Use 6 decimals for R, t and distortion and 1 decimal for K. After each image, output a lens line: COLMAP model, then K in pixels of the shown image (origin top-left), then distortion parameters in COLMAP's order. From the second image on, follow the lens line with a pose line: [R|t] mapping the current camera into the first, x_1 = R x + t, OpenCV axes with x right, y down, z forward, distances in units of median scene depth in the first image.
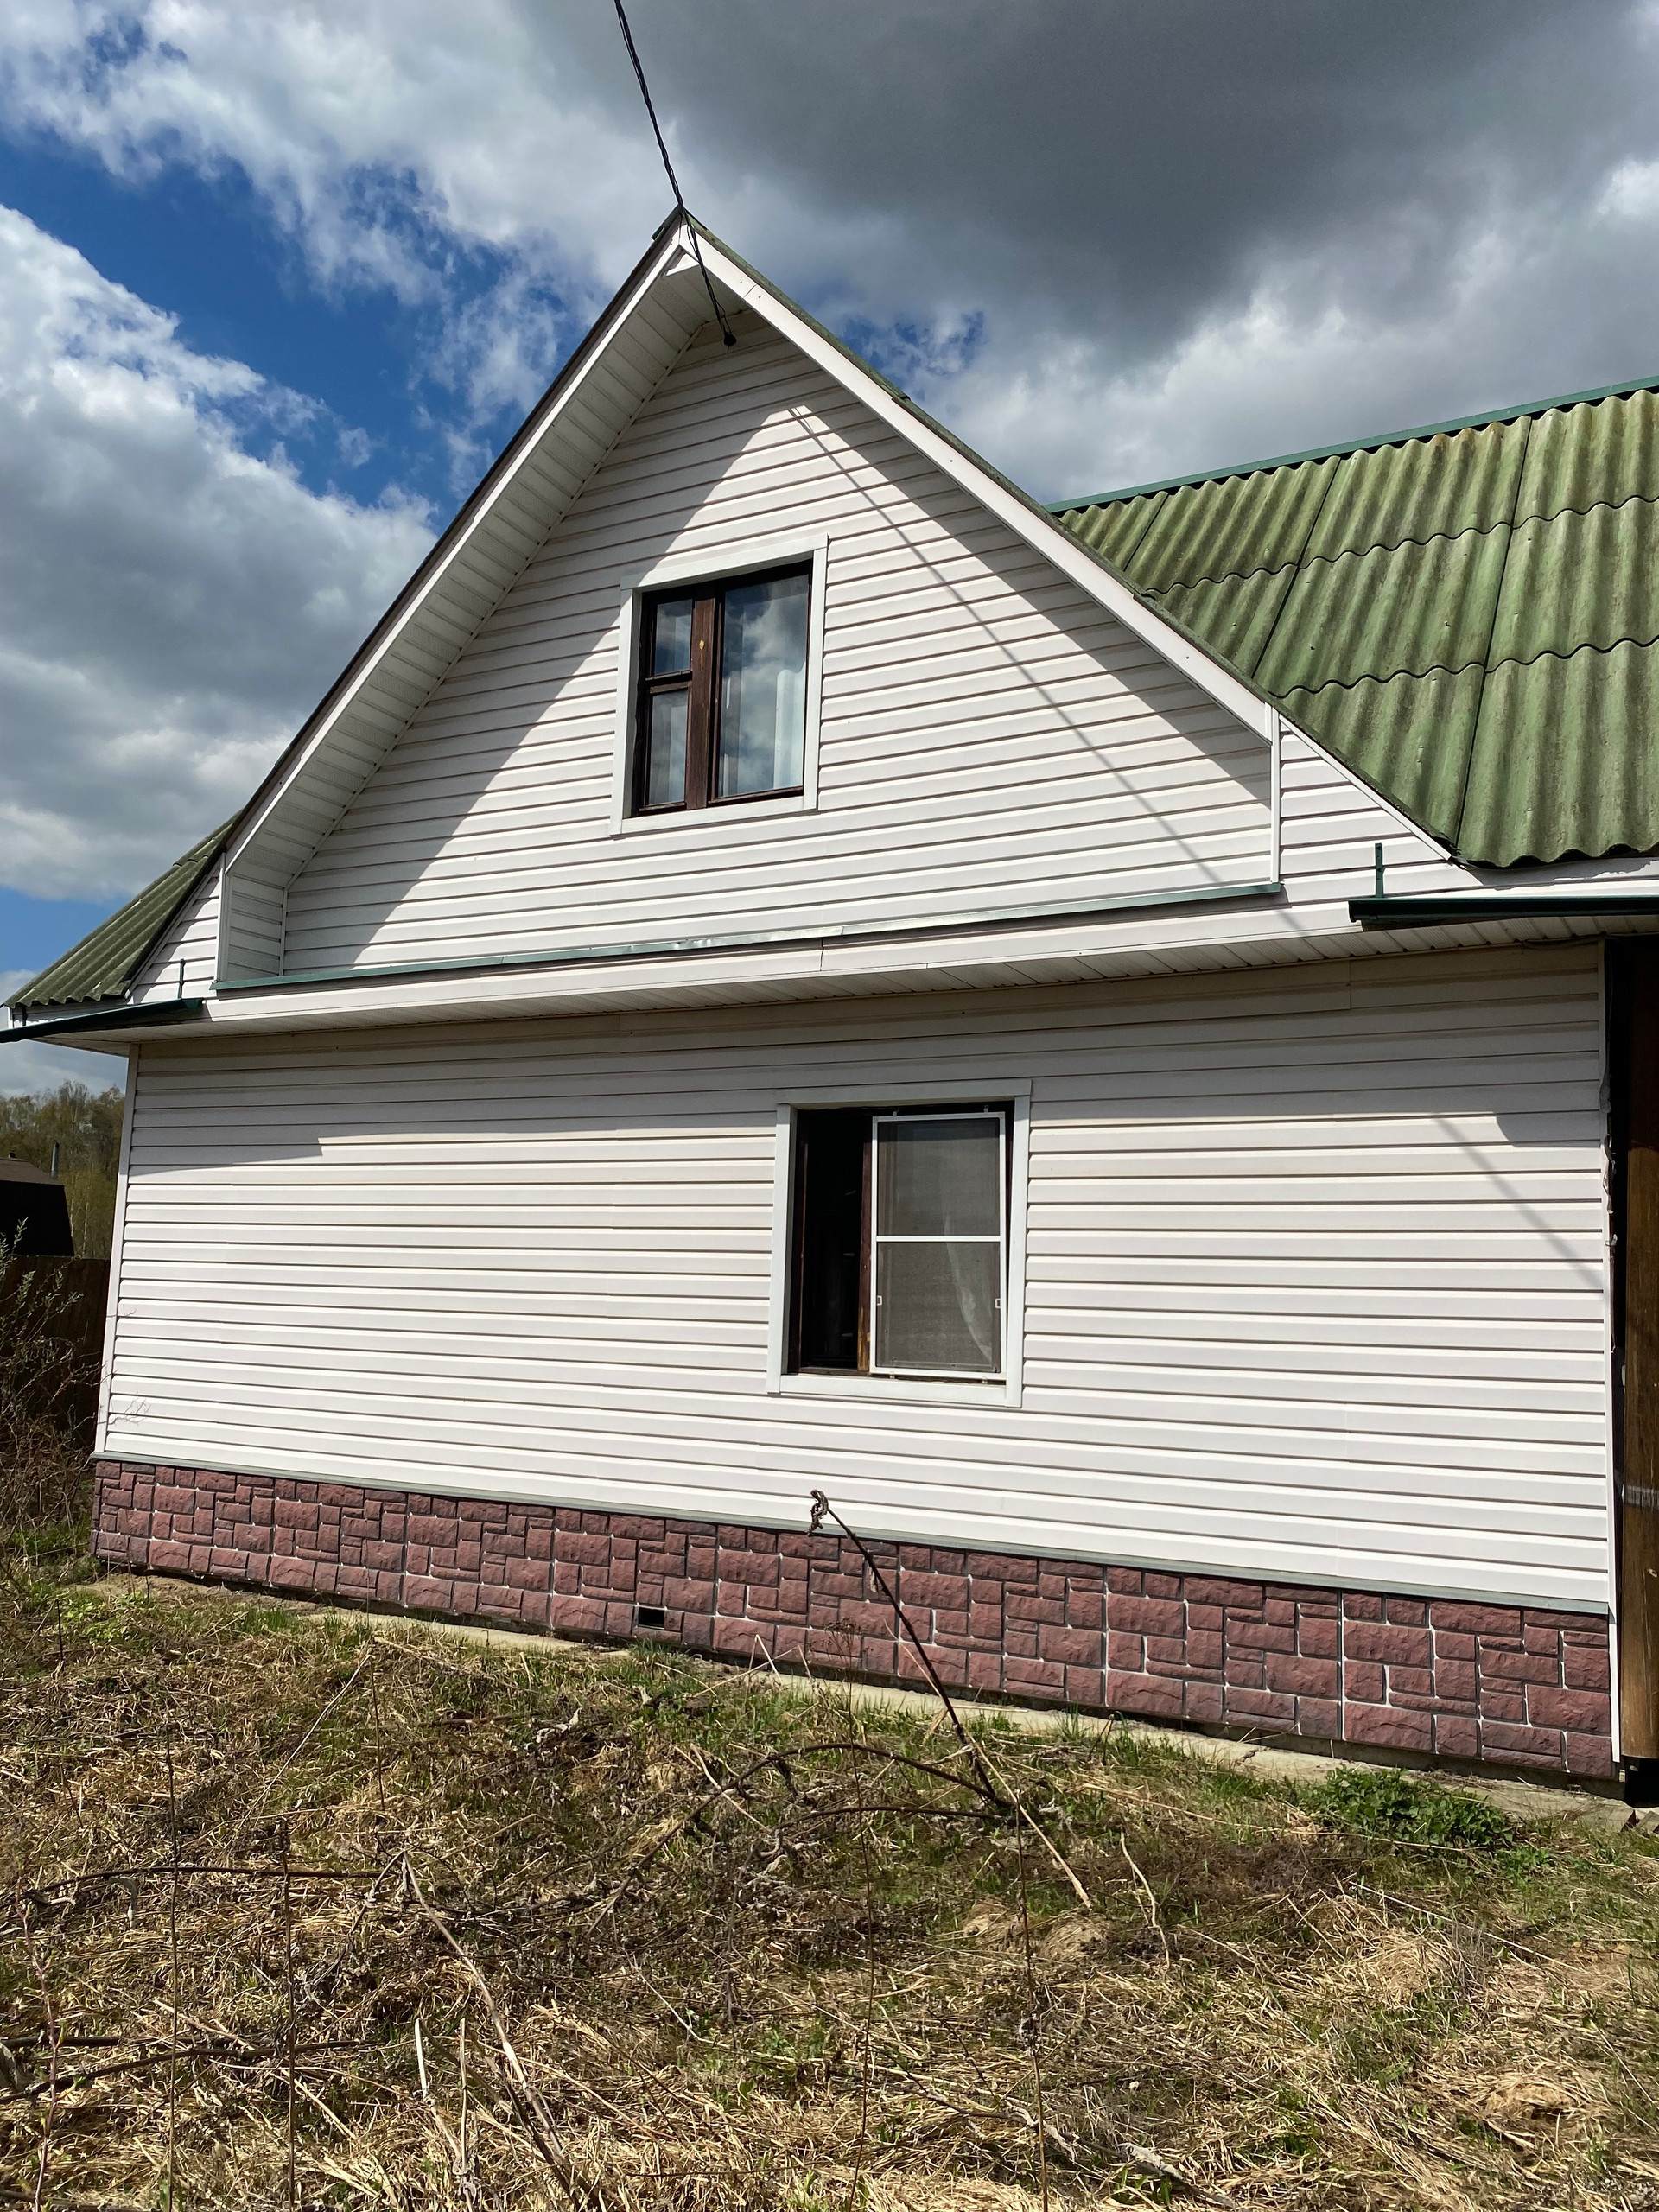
lens RADIAL K [[1712.4, 0, 793.2], [0, 1712.4, 1136.1], [0, 0, 1]] dist [0.023947, -0.006963]
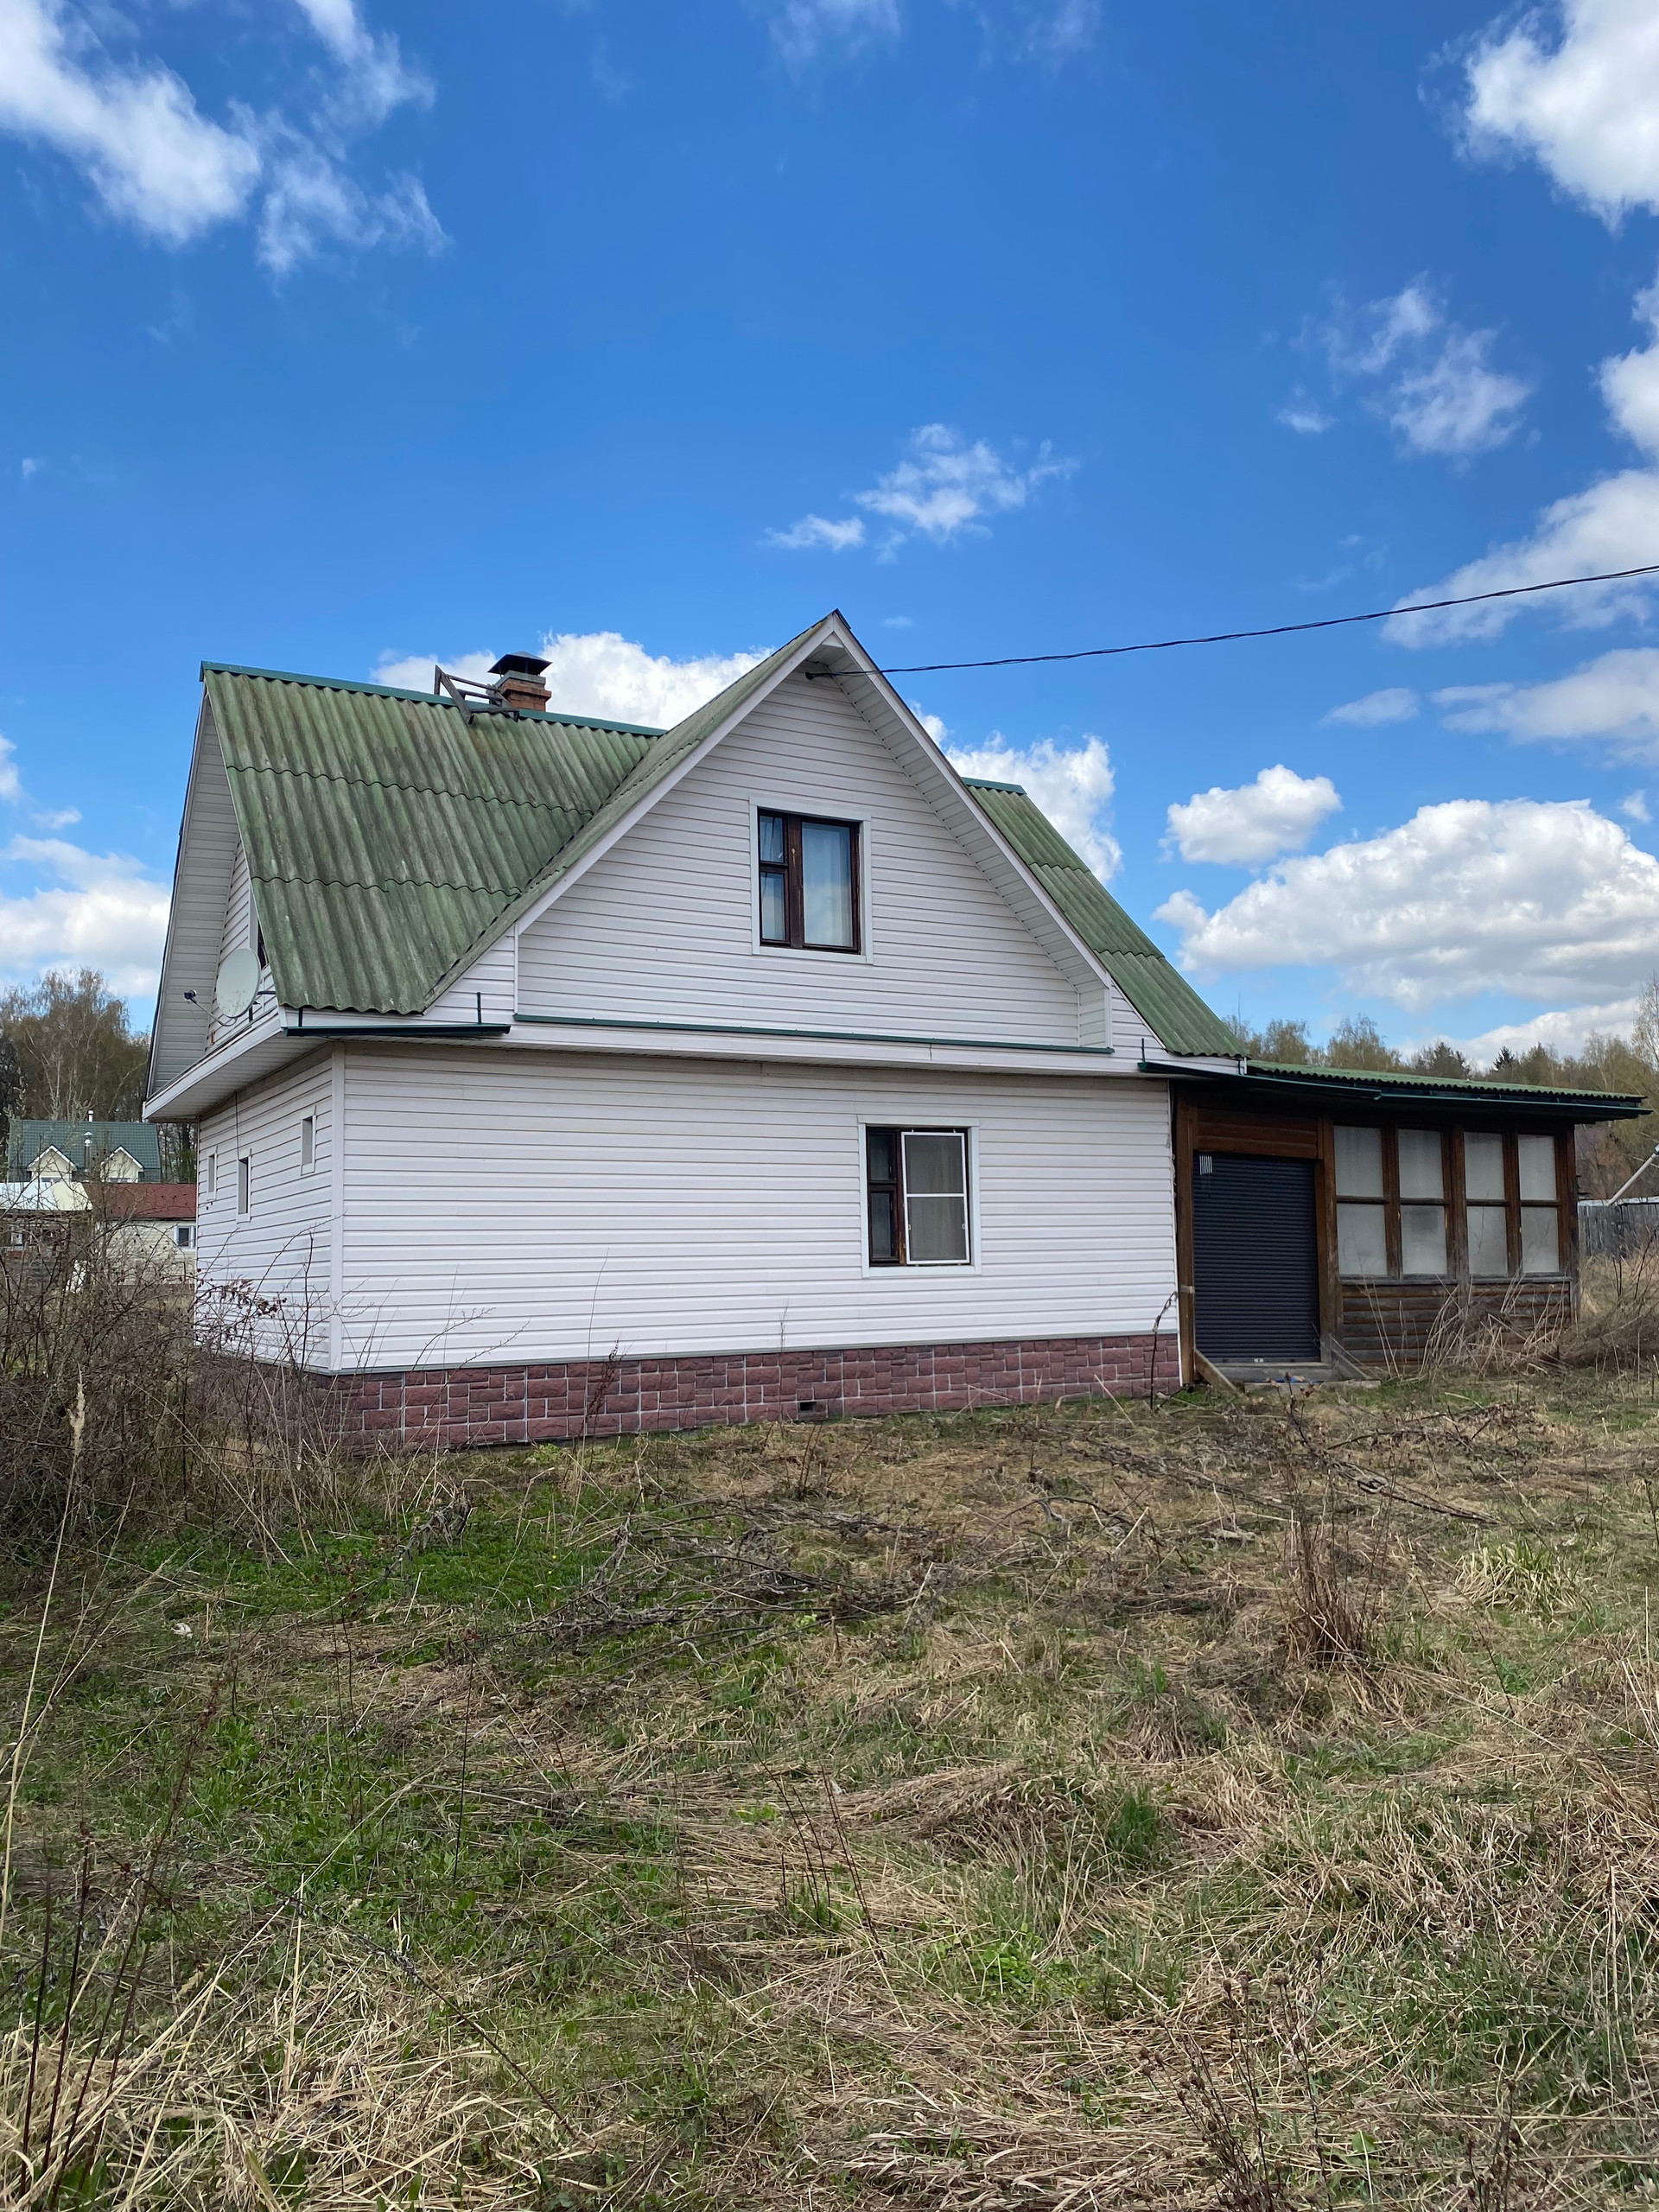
lens RADIAL K [[1712.4, 0, 793.2], [0, 1712.4, 1136.1], [0, 0, 1]] dist [0.023947, -0.006963]
pose [[0.522370, 0.013271, 0.852616, -1.684070], [-0.060025, 0.997971, 0.021242, -0.041191], [-0.850604, -0.062274, 0.522106, 0.094795]]
